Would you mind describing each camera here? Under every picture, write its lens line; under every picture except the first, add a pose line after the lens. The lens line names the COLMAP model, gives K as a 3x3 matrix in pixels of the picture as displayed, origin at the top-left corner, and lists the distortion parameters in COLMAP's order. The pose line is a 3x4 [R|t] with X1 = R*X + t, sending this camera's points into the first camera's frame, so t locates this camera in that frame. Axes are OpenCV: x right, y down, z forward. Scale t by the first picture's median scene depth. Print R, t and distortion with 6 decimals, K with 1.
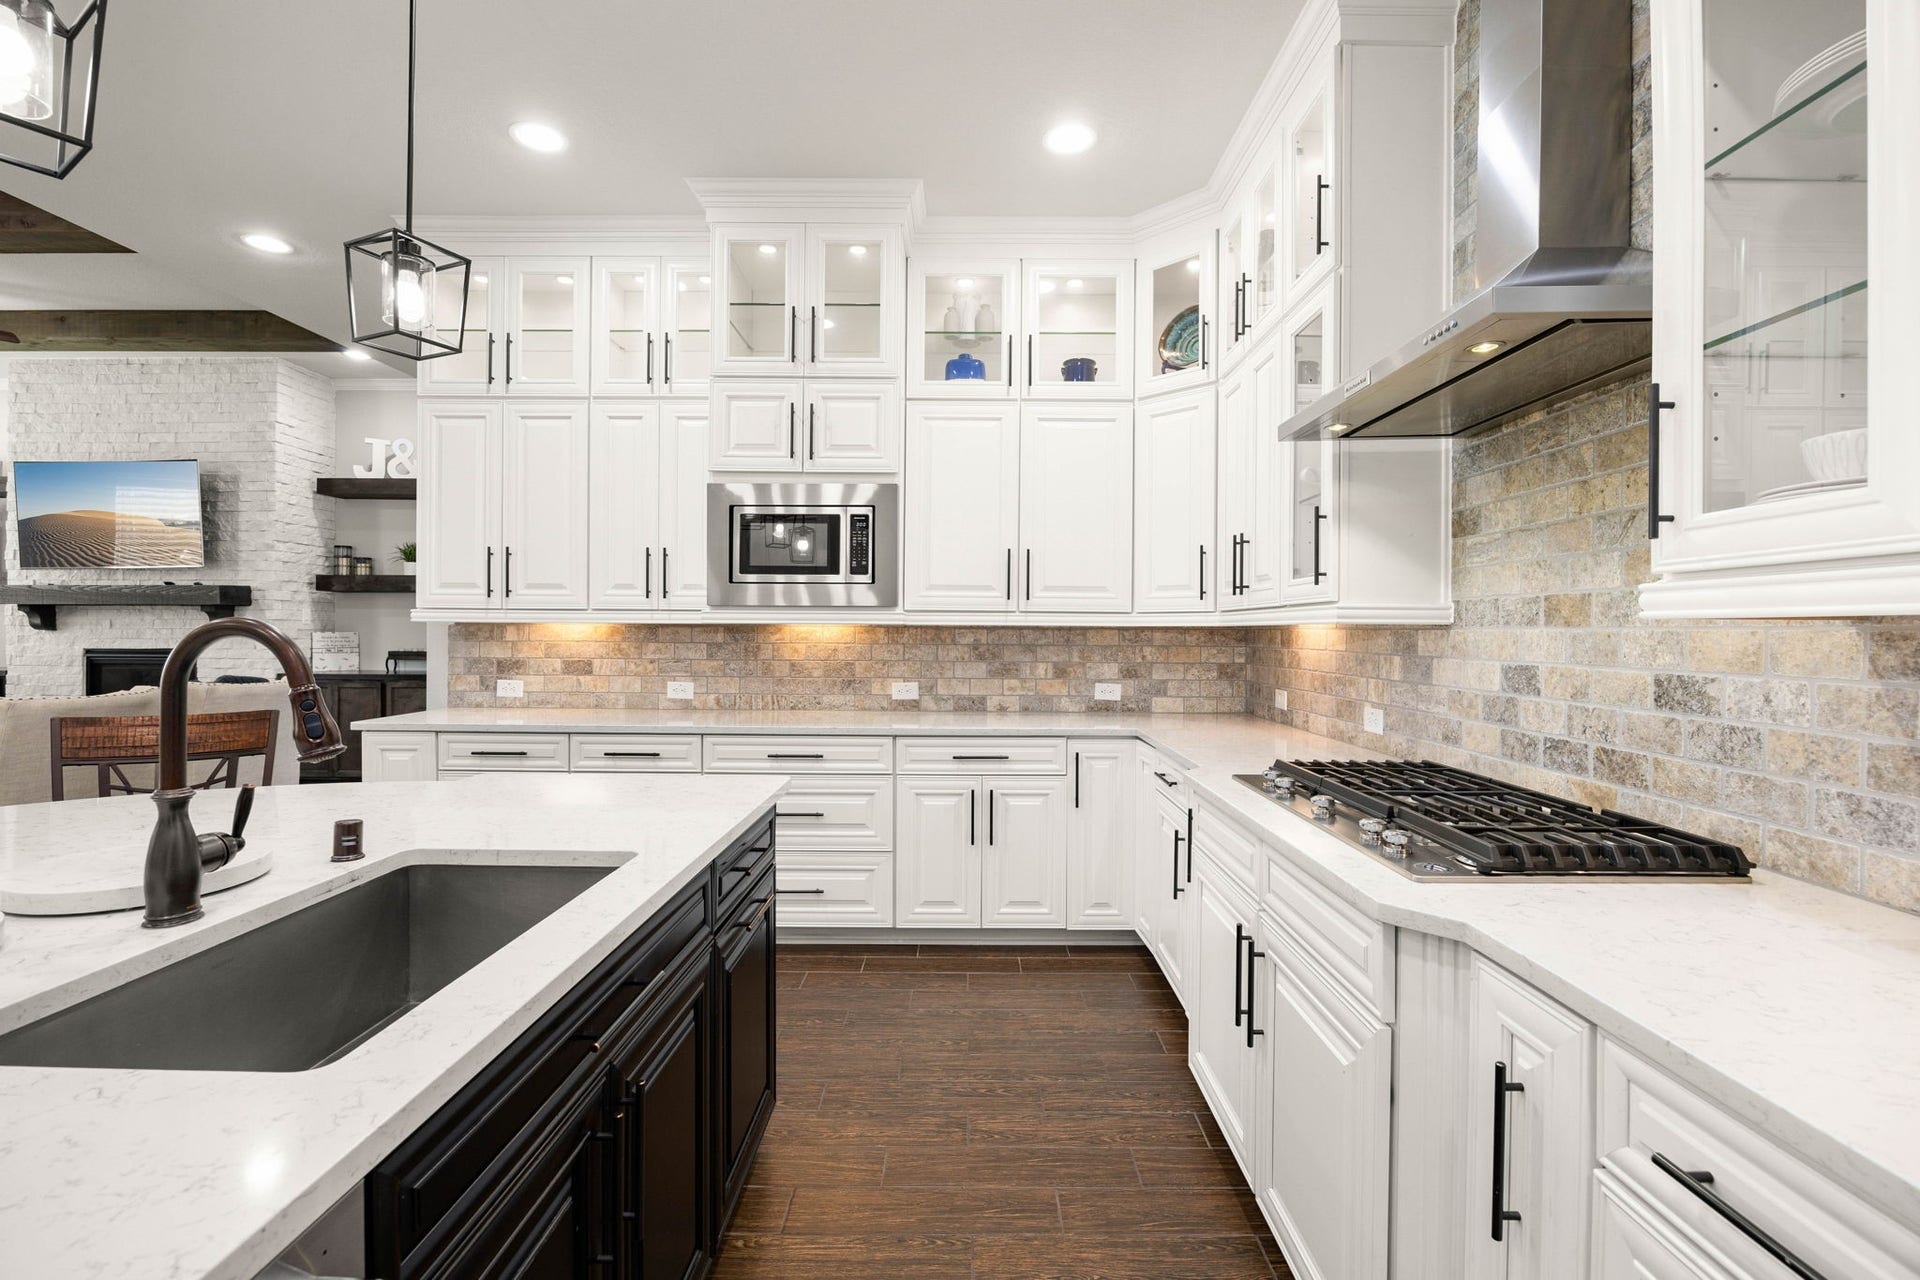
lens RADIAL K [[862.1, 0, 964.4], [0, 862.1, 632.0], [0, 0, 1]] dist [-0.002684, -0.000936]
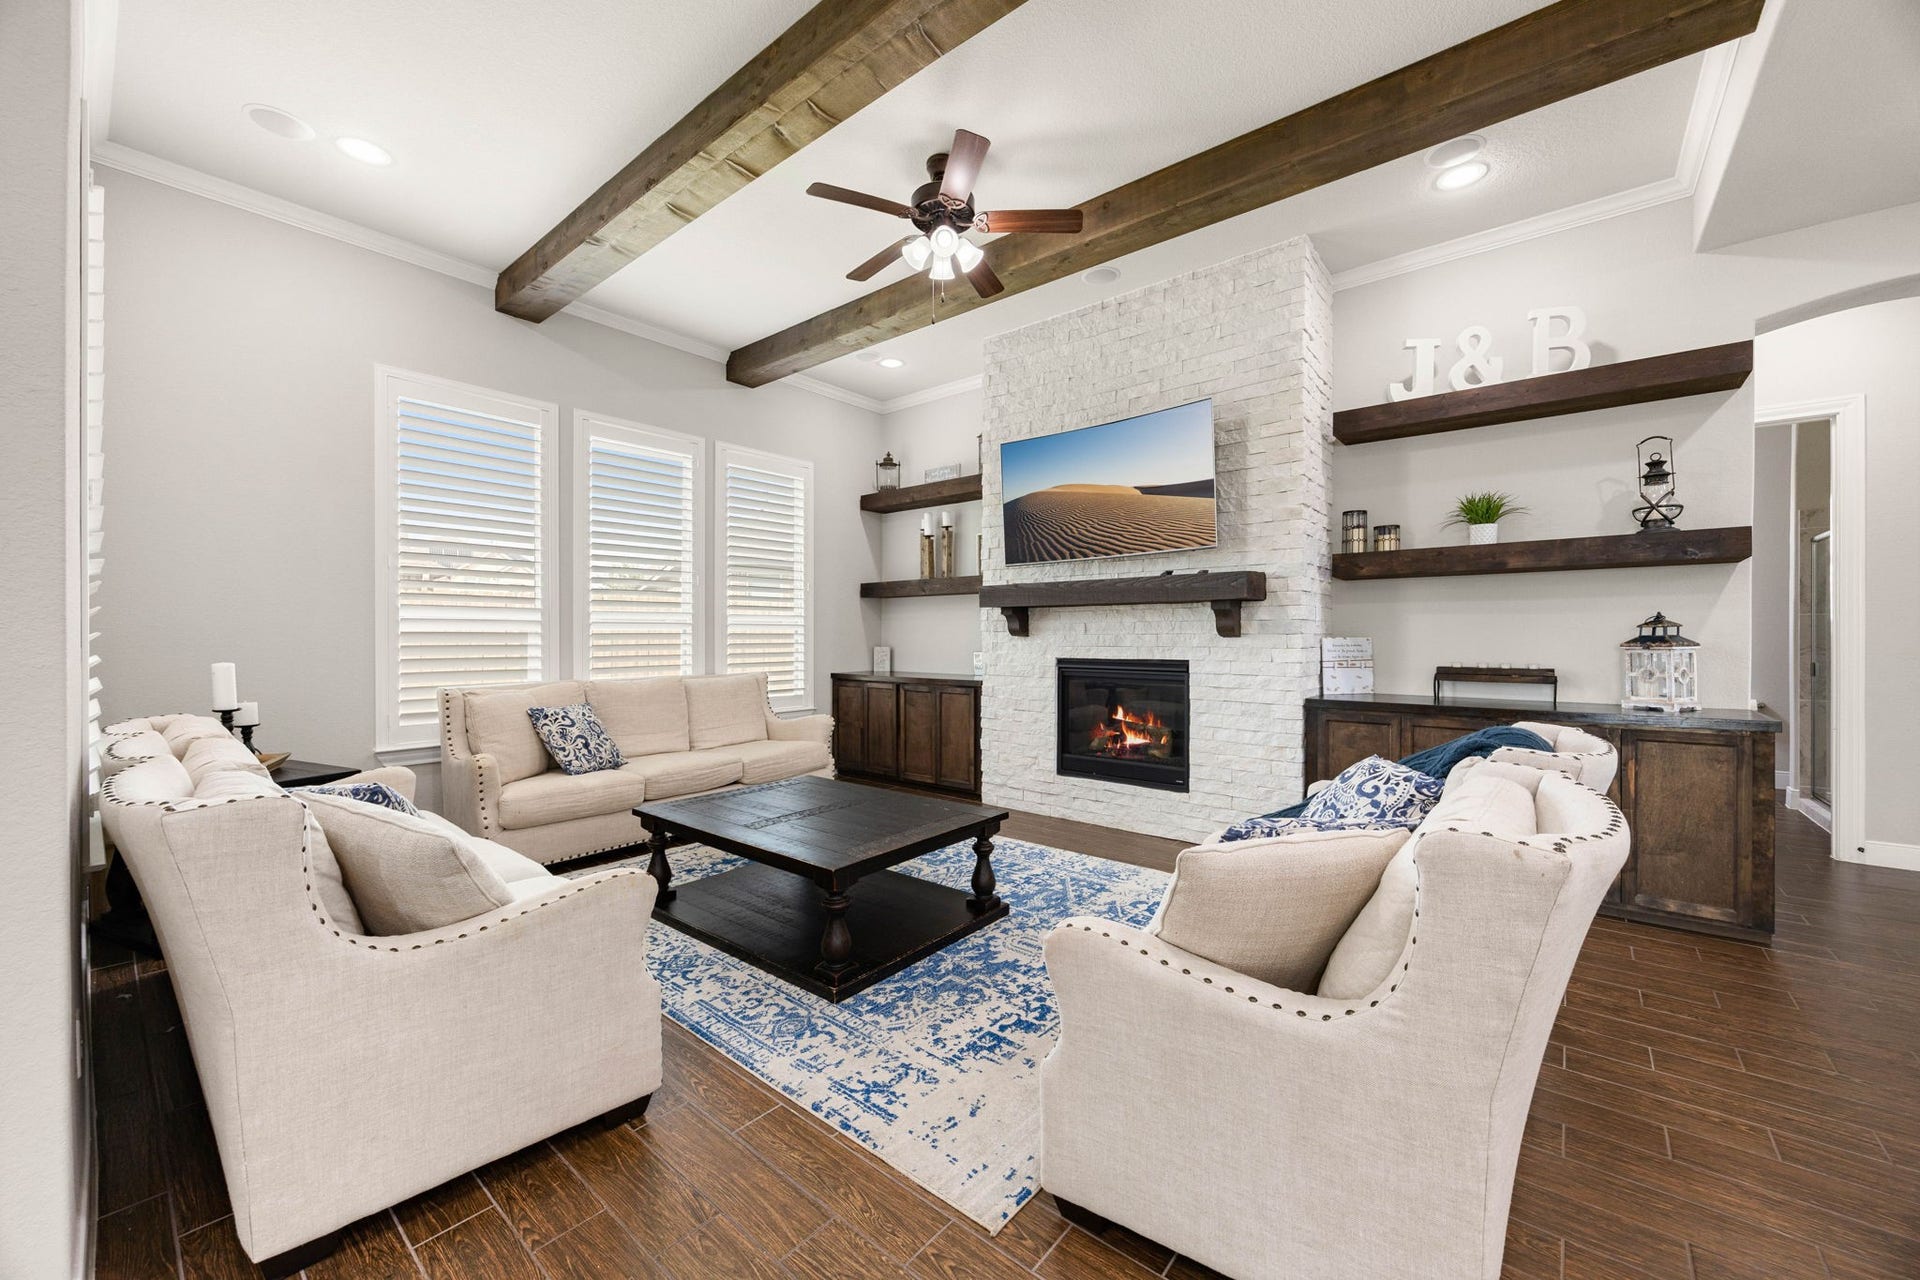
lens RADIAL K [[740.6, 0, 961.0], [0, 740.6, 629.2], [0, 0, 1]] dist [0.000130, 0.000001]
pose [[0.780796, -0.010439, -0.624699, -0.644238], [0.003887, 0.999922, -0.011851, -0.000715], [0.624774, 0.006825, 0.780776, 0.370748]]
